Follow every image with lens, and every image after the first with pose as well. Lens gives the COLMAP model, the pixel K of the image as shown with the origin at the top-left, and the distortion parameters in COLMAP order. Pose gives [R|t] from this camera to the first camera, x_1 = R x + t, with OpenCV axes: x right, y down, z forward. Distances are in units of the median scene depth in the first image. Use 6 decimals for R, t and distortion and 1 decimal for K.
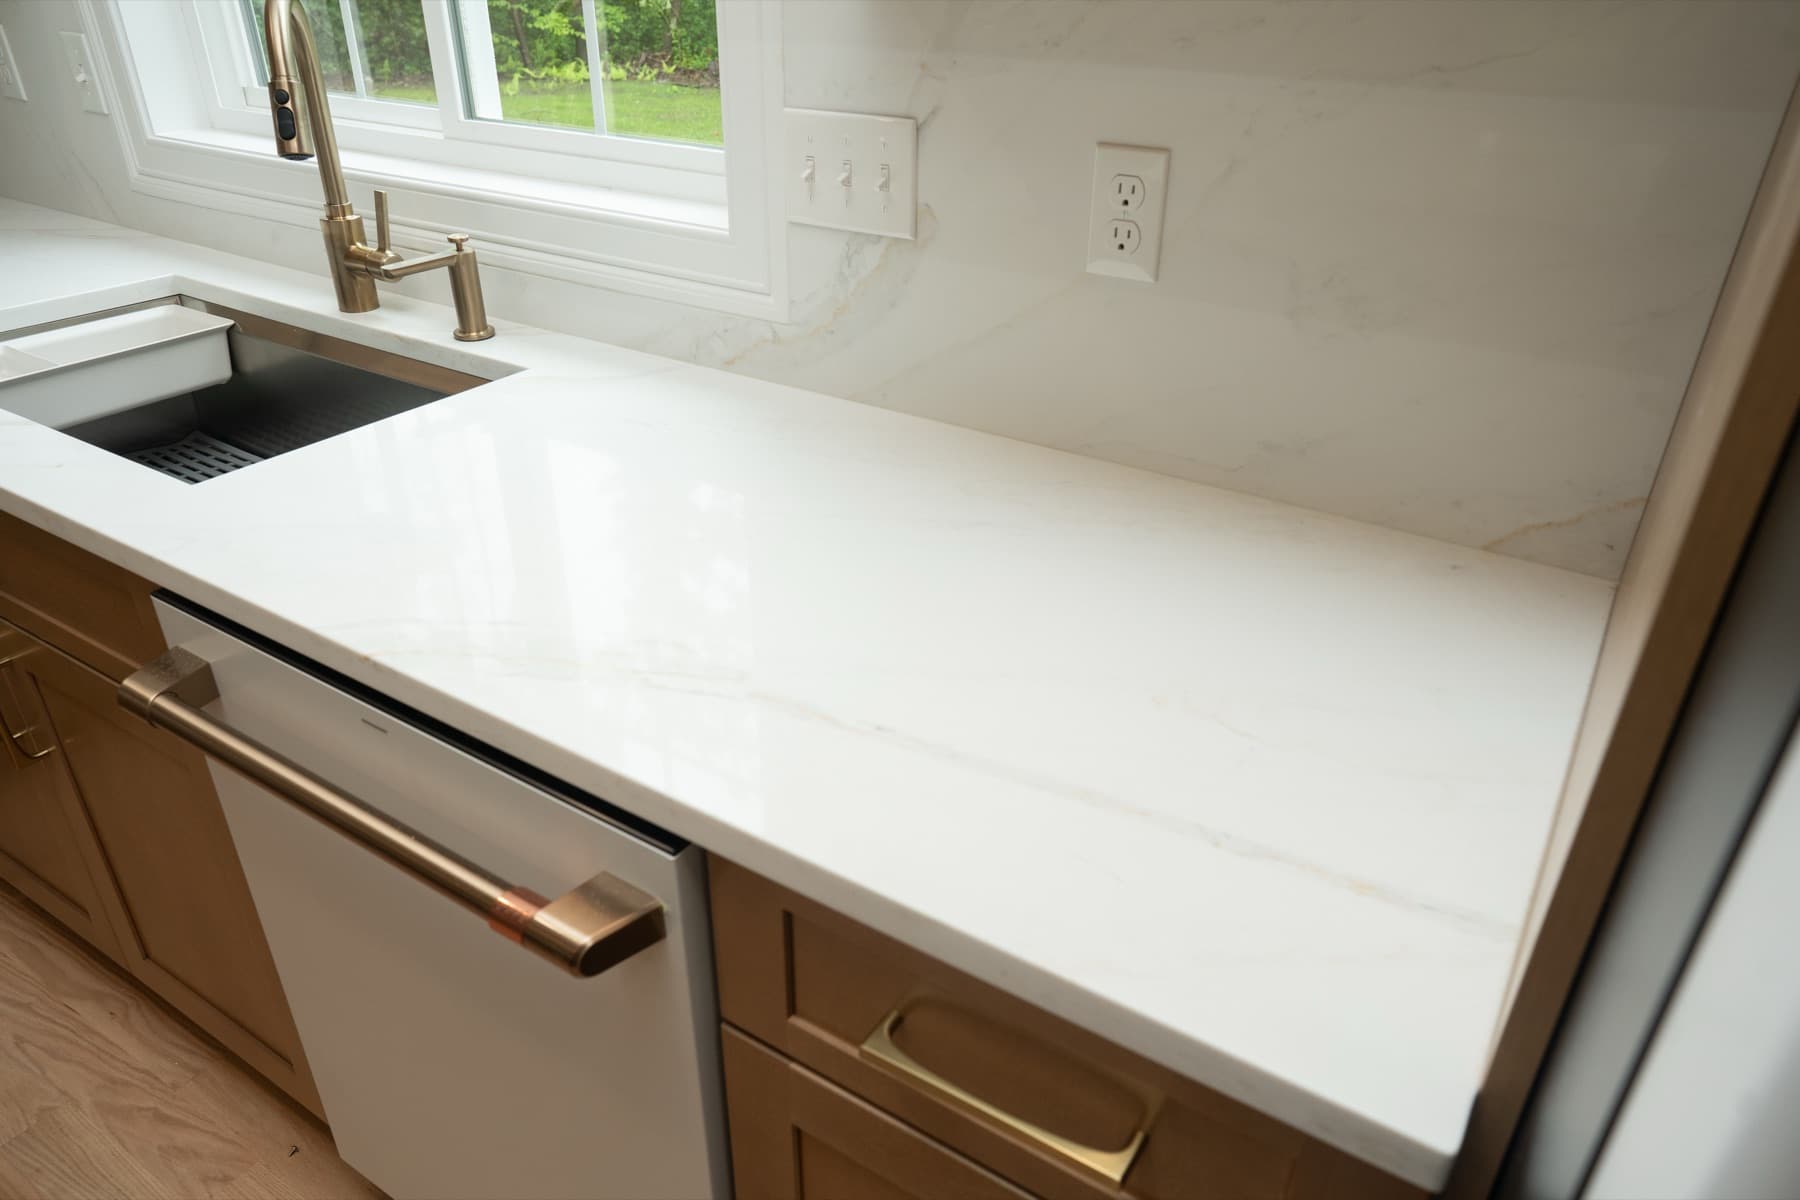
lens RADIAL K [[1215.2, 0, 900.0], [0, 1215.2, 600.0], [0, 0, 1]] dist [-0.011750, 0.002223]
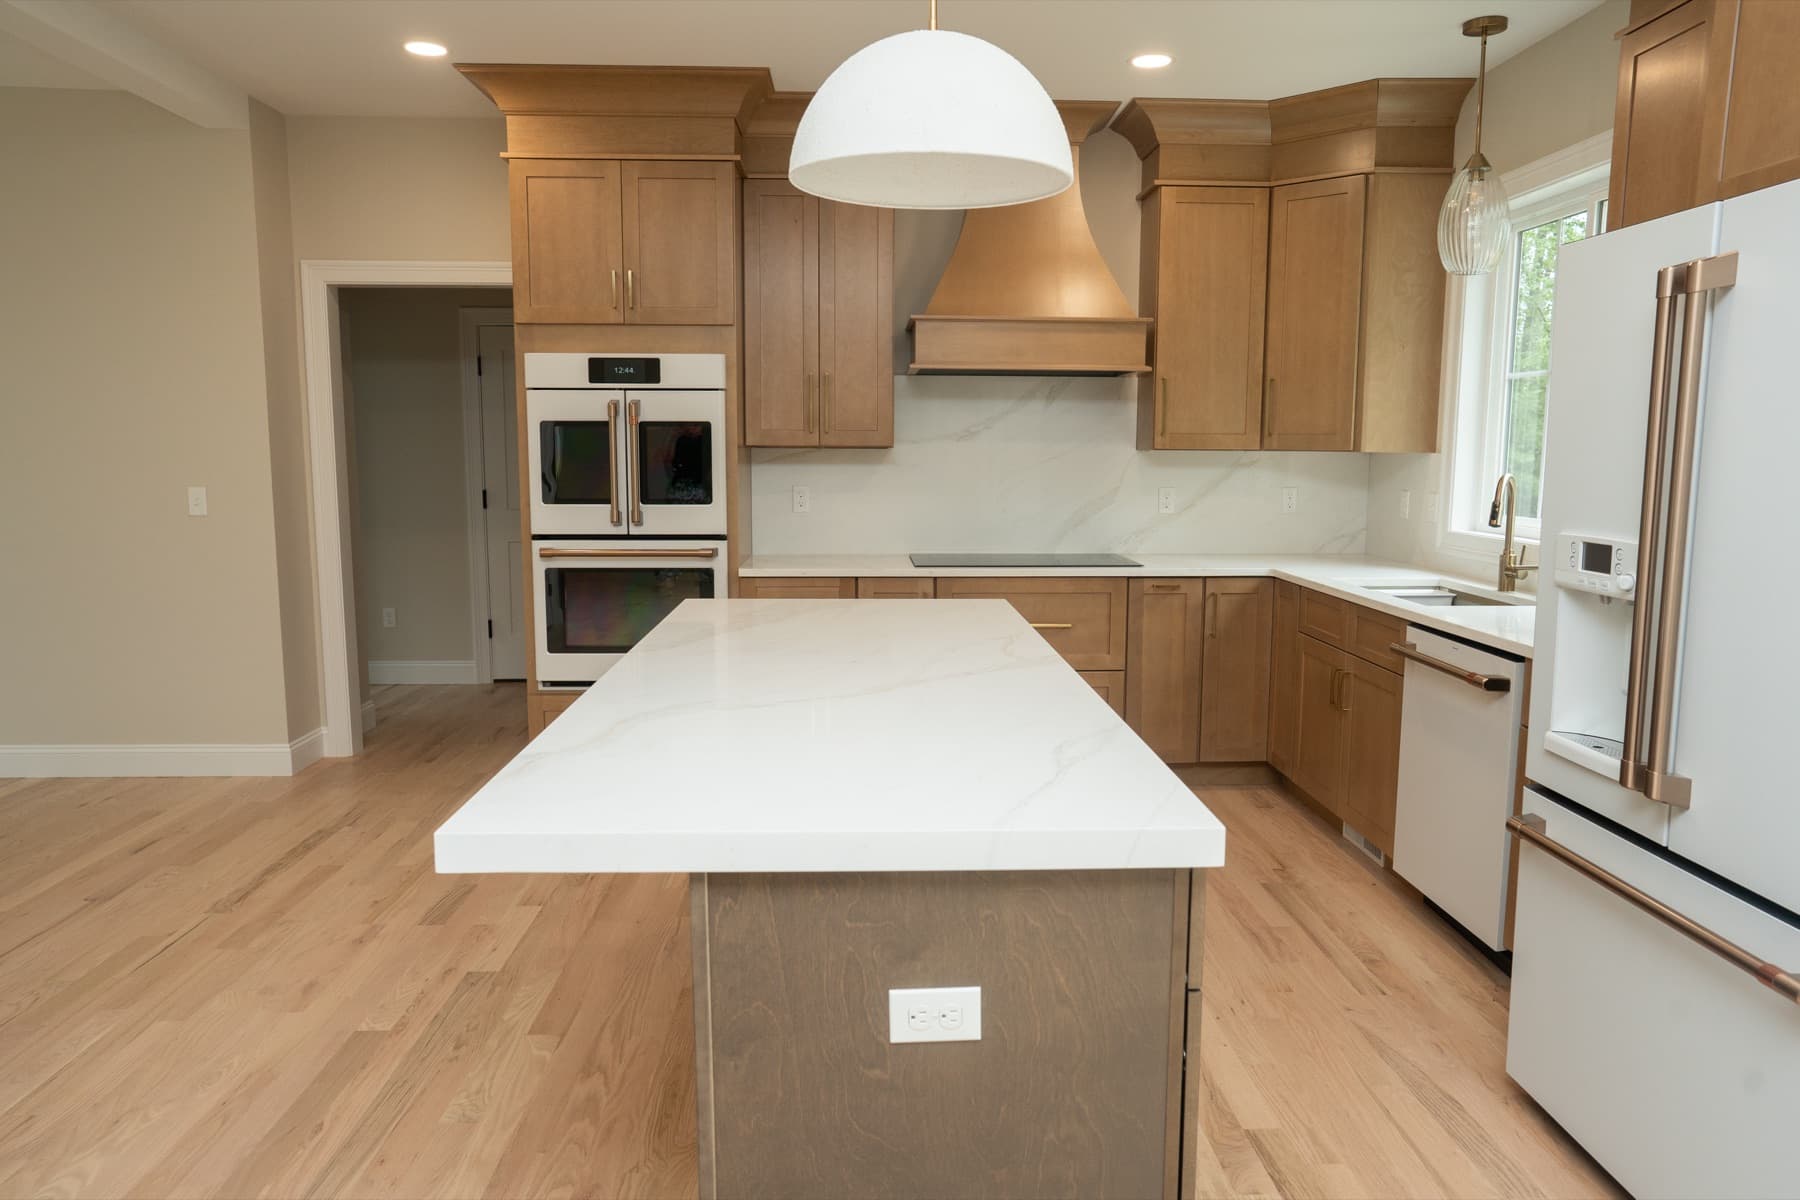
lens RADIAL K [[1215.2, 0, 900.0], [0, 1215.2, 600.0], [0, 0, 1]] dist [-0.011750, 0.002223]
pose [[0.573824, 0.097882, -0.813109, 0.942837], [-0.402537, 0.898338, -0.175935, 0.779273], [0.713225, 0.428262, 0.554889, -1.376533]]
